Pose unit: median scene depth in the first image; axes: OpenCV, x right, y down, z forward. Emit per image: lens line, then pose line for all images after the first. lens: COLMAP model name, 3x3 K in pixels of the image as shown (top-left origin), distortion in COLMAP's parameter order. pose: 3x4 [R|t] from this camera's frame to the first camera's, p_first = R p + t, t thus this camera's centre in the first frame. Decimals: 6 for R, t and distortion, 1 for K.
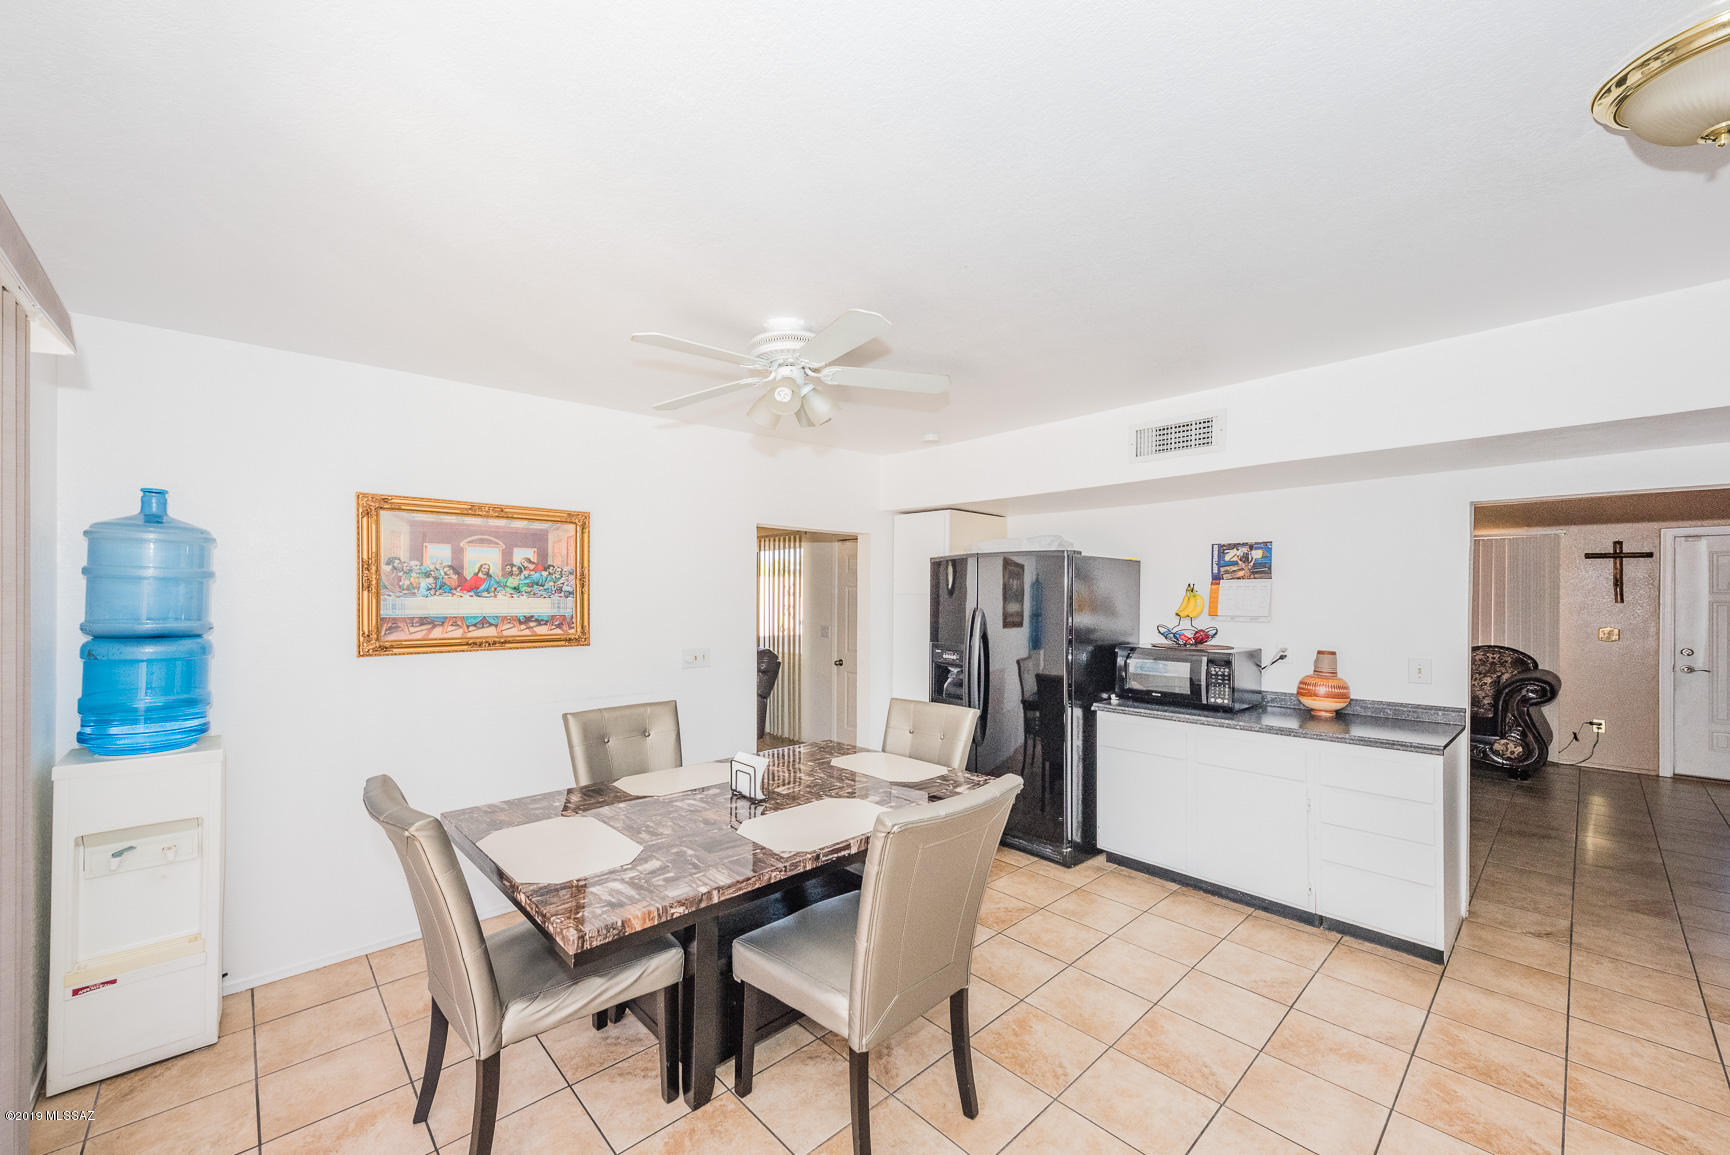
lens RADIAL K [[701.4, 0, 900.5], [0, 701.4, 587.1], [0, 0, 1]] dist [0.028144, -0.013409]
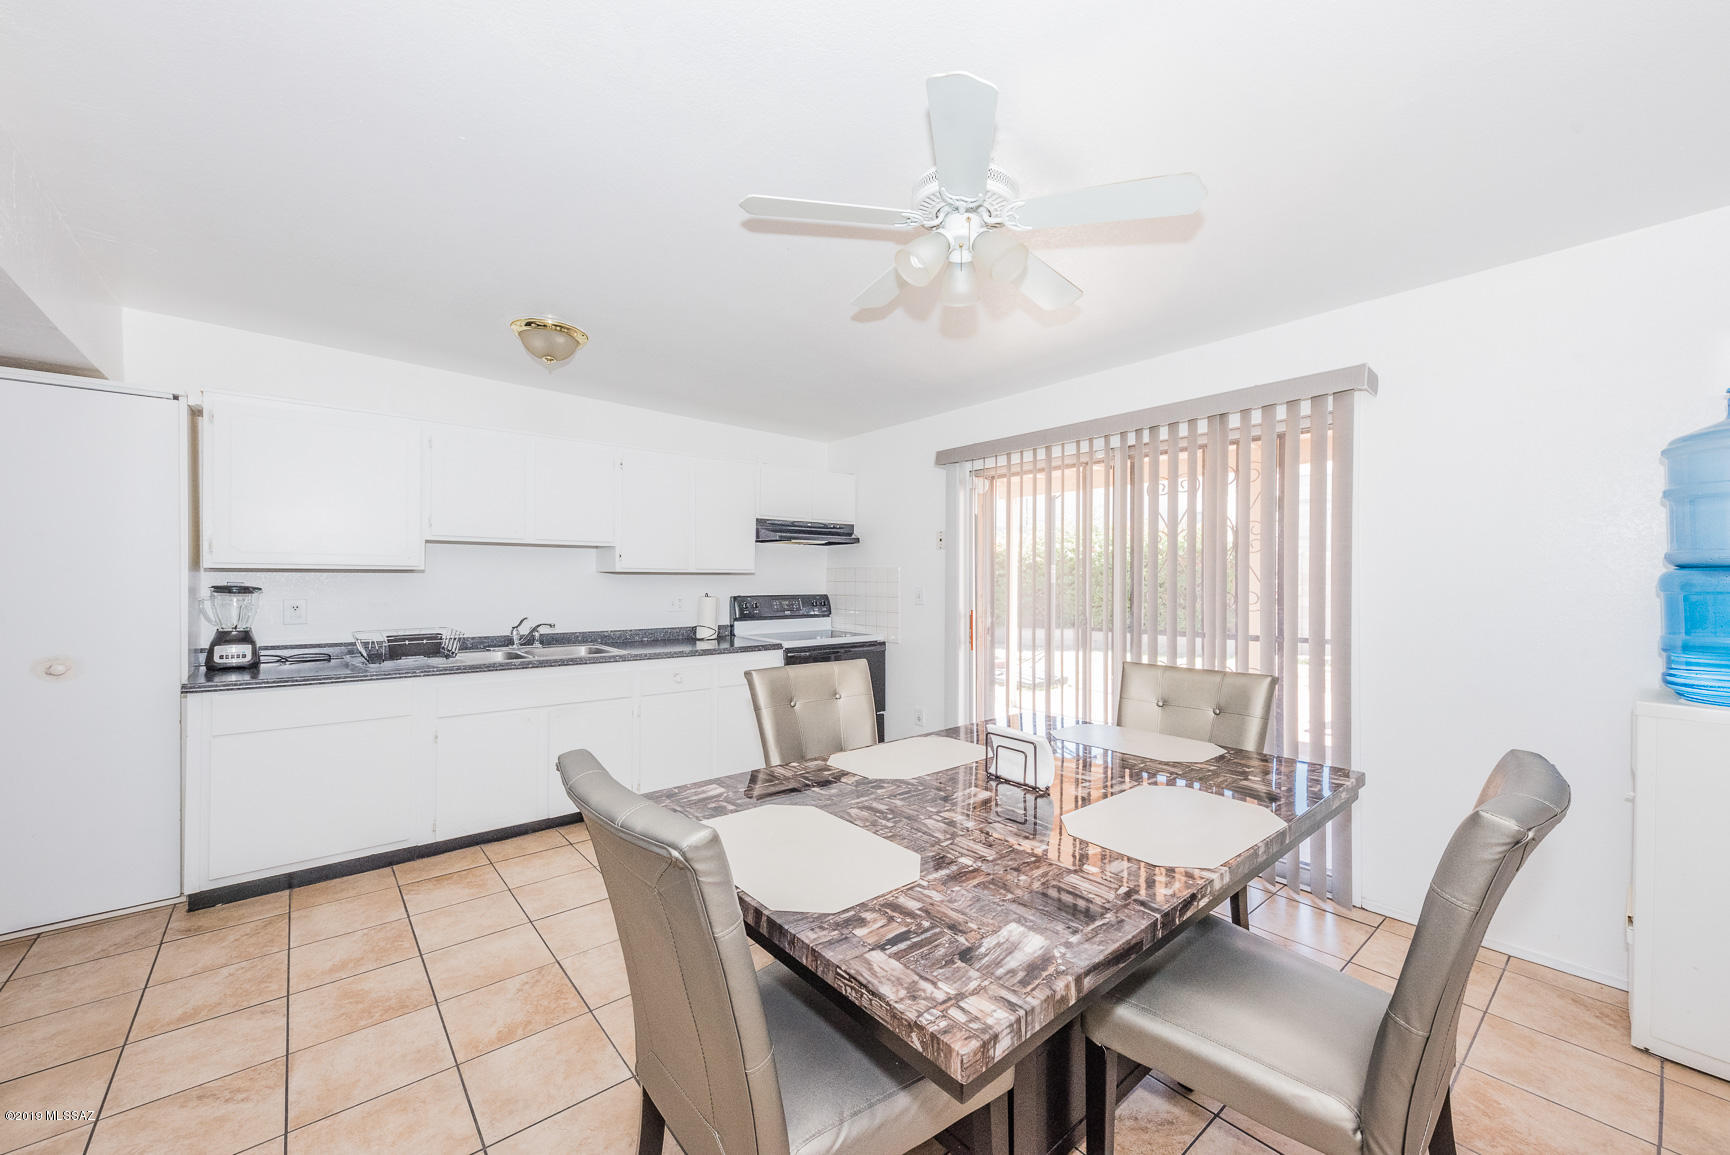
lens RADIAL K [[692.0, 0, 865.0], [0, 692.0, 577.5], [0, 0, 1]] dist [0.001498, -0.000040]
pose [[-0.994423, -0.011171, 0.104870, -0.116963], [-0.012540, 0.999844, -0.012404, 0.083782], [-0.104715, -0.013650, -0.994409, 1.553769]]
